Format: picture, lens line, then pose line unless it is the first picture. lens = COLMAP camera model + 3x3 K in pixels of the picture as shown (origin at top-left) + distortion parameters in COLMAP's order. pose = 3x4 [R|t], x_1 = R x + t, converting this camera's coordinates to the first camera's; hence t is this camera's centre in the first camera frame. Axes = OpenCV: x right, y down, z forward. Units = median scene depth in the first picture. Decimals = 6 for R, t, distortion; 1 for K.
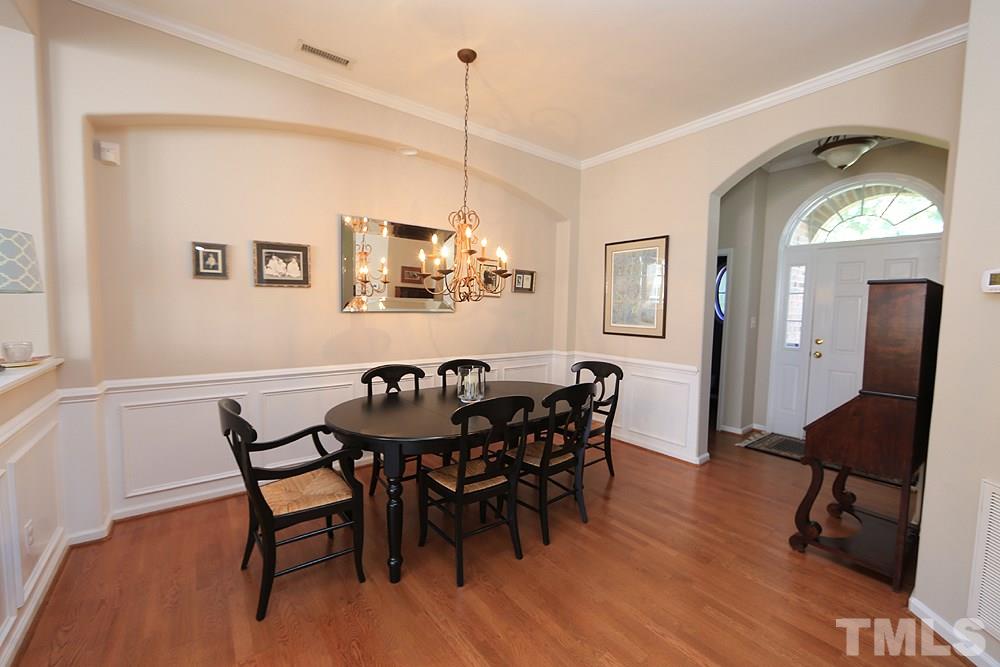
lens RADIAL K [[400.6, 0, 498.7], [0, 400.6, 332.5], [0, 0, 1]] dist [-0.001030, 0.000672]
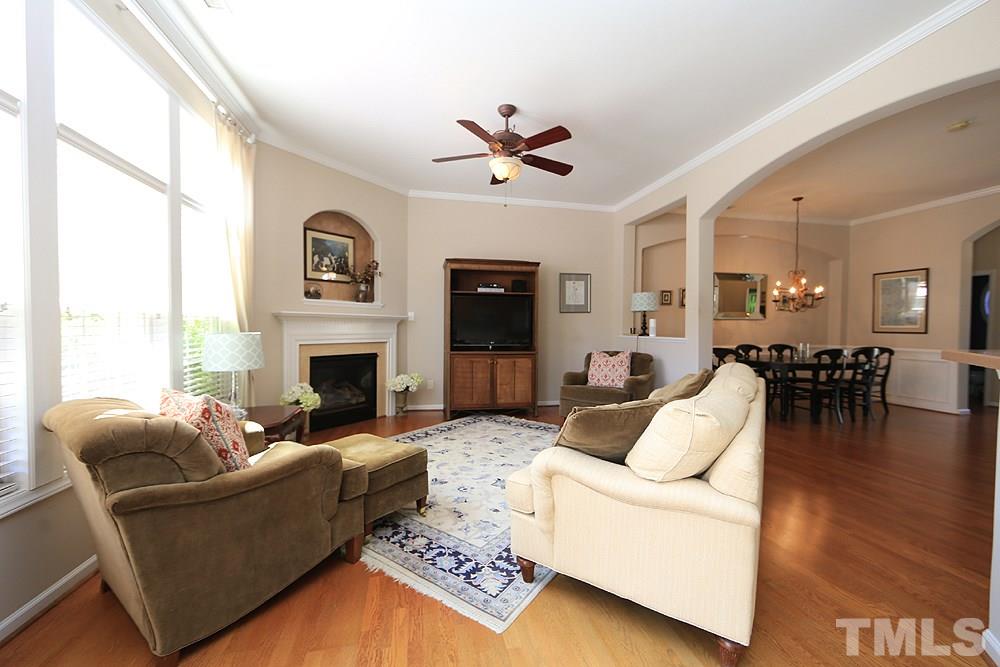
lens RADIAL K [[400.6, 0, 501.5], [0, 400.6, 333.9], [0, 0, 1]] dist [-0.001030, 0.000672]
pose [[0.906052, -0.003604, -0.423151, -0.430872], [-0.015586, 0.999001, -0.041881, 0.107413], [0.422879, 0.044541, 0.905091, -1.123357]]
